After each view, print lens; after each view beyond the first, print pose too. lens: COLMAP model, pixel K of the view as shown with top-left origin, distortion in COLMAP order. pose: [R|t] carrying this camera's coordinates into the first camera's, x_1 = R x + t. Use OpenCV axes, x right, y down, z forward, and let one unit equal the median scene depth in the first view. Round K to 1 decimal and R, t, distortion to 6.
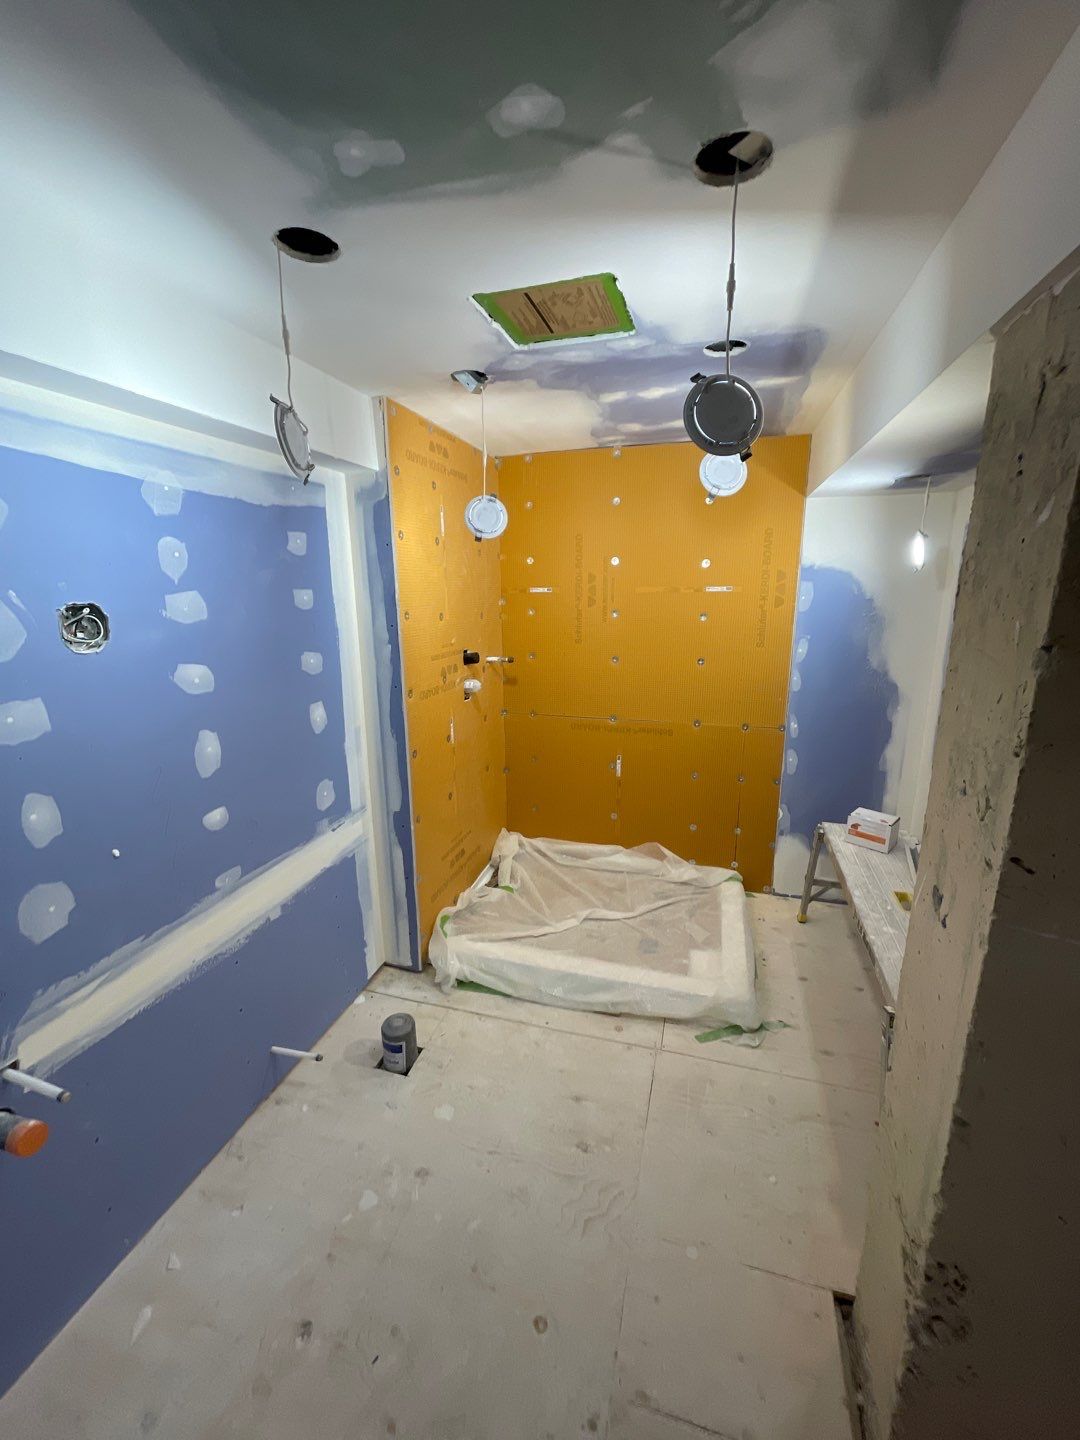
lens RADIAL K [[583.8, 0, 542.5], [0, 583.8, 721.0], [0, 0, 1]] dist [-0.003299, 0.001014]
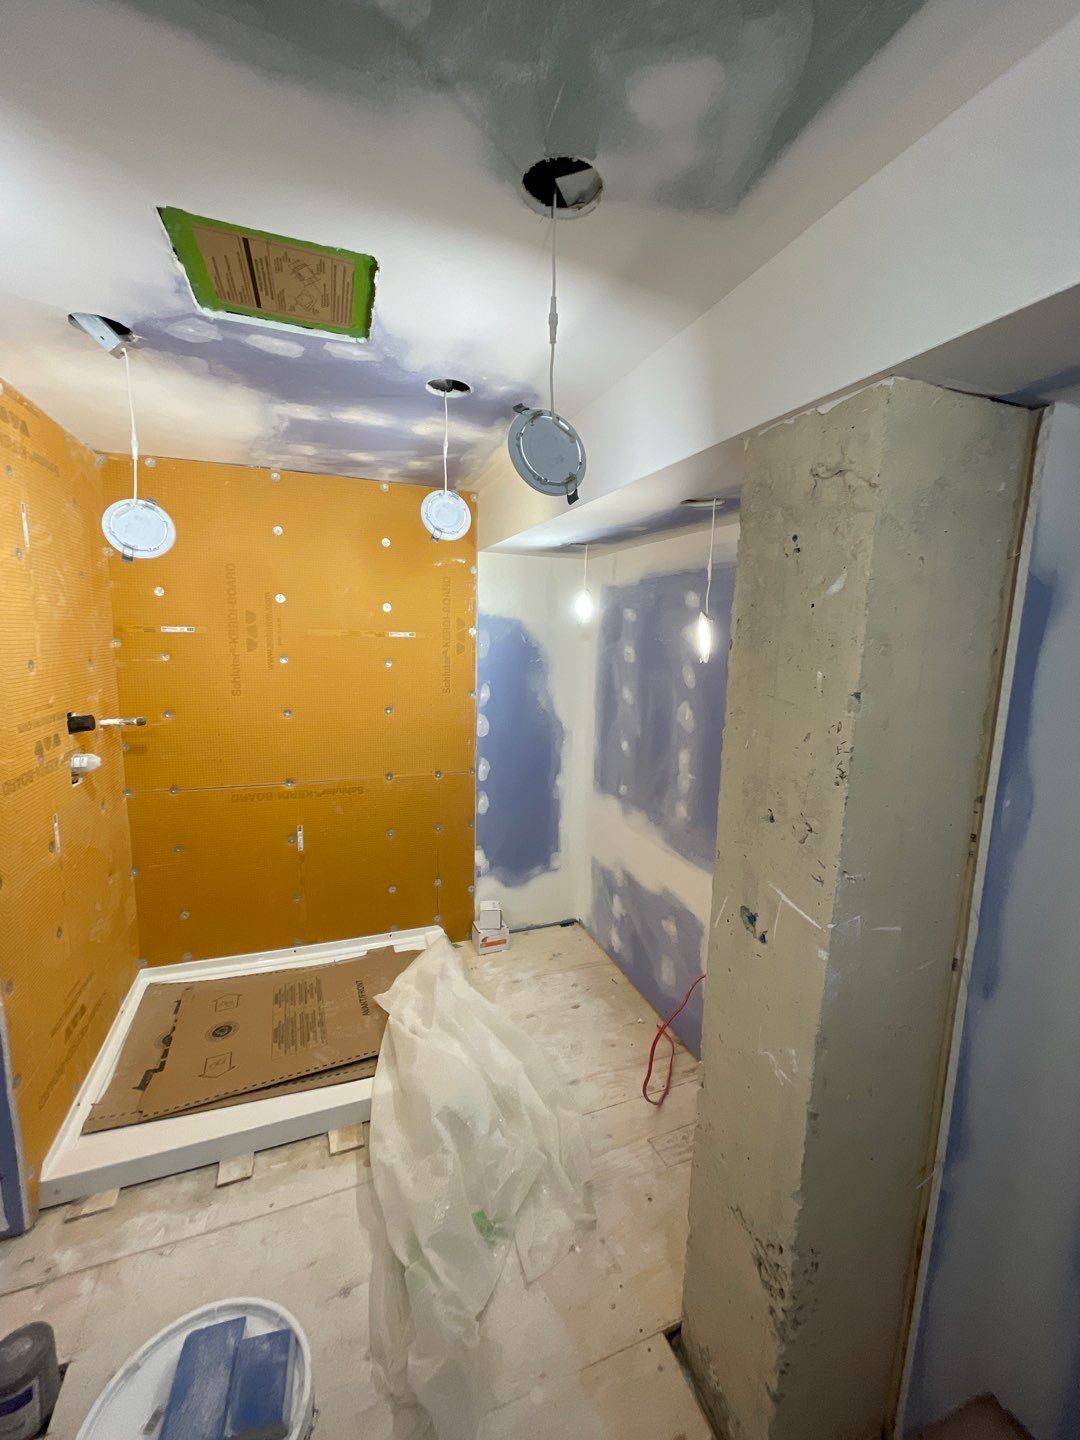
lens RADIAL K [[583.8, 0, 541.2], [0, 583.8, 719.5], [0, 0, 1]] dist [-0.003299, 0.001014]
pose [[0.793835, -0.062988, 0.604863, -0.152017], [0.108204, 0.993380, -0.038563, -0.037461], [-0.598430, 0.096062, 0.795396, 0.166451]]
